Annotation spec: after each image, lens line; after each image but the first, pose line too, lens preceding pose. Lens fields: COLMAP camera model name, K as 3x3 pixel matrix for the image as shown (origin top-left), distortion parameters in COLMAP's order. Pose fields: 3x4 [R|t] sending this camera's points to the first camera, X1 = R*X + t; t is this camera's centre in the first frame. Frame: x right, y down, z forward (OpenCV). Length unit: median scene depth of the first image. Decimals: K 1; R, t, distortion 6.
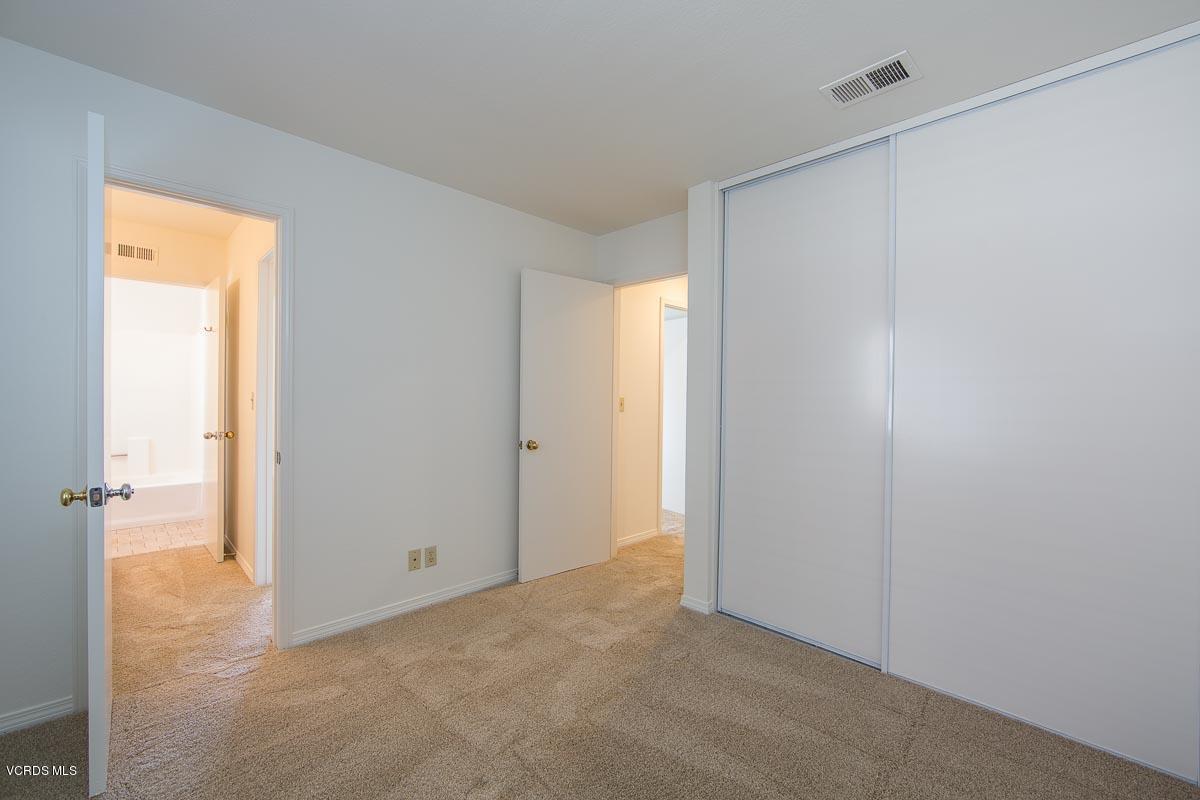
lens RADIAL K [[478.2, 0, 584.2], [0, 478.2, 400.0], [0, 0, 1]] dist [-0.012572, 0.003961]
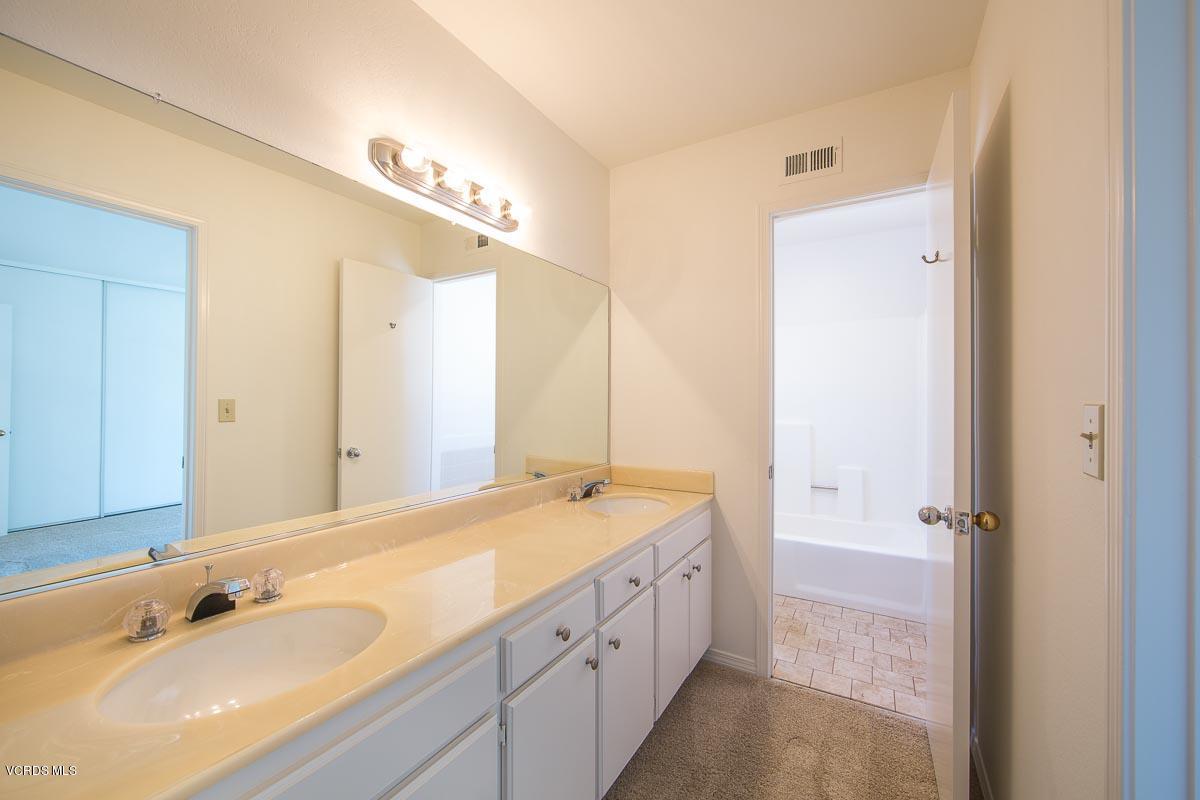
lens RADIAL K [[473.2, 0, 591.2], [0, 473.2, 399.0], [0, 0, 1]] dist [-0.017148, 0.004908]
pose [[0.241556, -0.017553, -0.970228, -0.468080], [-0.009360, 0.999748, -0.020417, -0.010377], [0.970342, 0.014013, 0.241330, 0.616812]]
